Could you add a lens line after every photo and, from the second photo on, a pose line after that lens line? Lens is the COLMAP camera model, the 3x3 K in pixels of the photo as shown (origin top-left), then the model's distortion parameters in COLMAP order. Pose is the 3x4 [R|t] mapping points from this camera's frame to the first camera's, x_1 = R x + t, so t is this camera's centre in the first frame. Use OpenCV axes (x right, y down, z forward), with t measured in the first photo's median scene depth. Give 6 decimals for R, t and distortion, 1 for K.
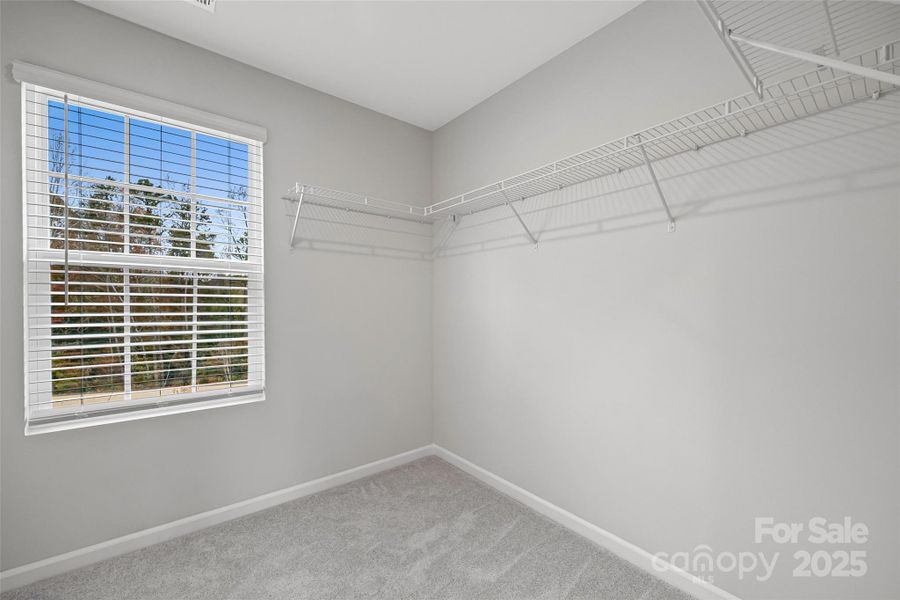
lens RADIAL K [[363.4, 0, 446.3], [0, 363.4, 300.1], [0, 0, 1]] dist [-0.001832, -0.000009]
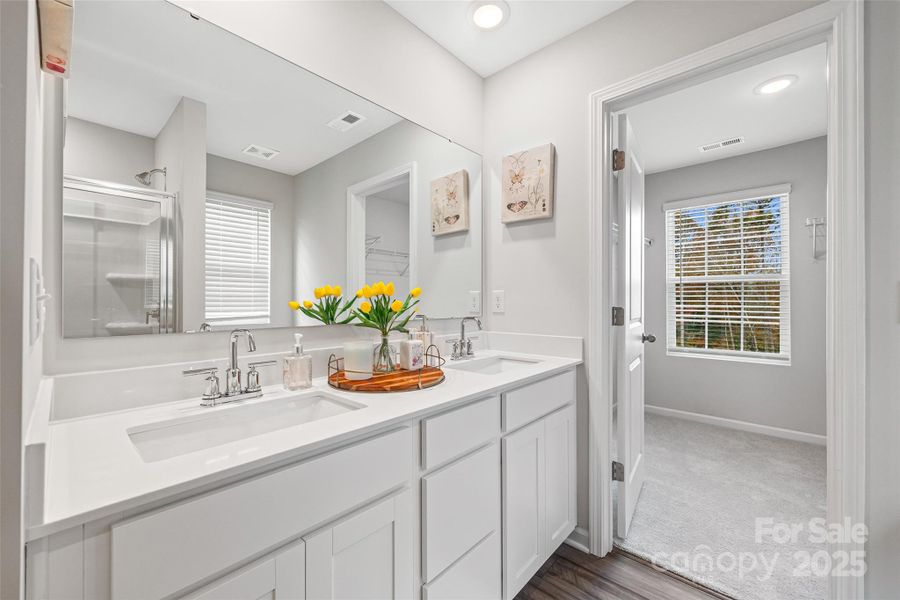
lens RADIAL K [[363.4, 0, 446.2], [0, 363.4, 302.1], [0, 0, 1]] dist [-0.001832, -0.000009]
pose [[0.144405, -0.017750, -0.989359, 0.899462], [-0.013568, 0.999710, -0.019916, 0.076610], [0.989426, 0.016299, 0.144122, -0.710253]]
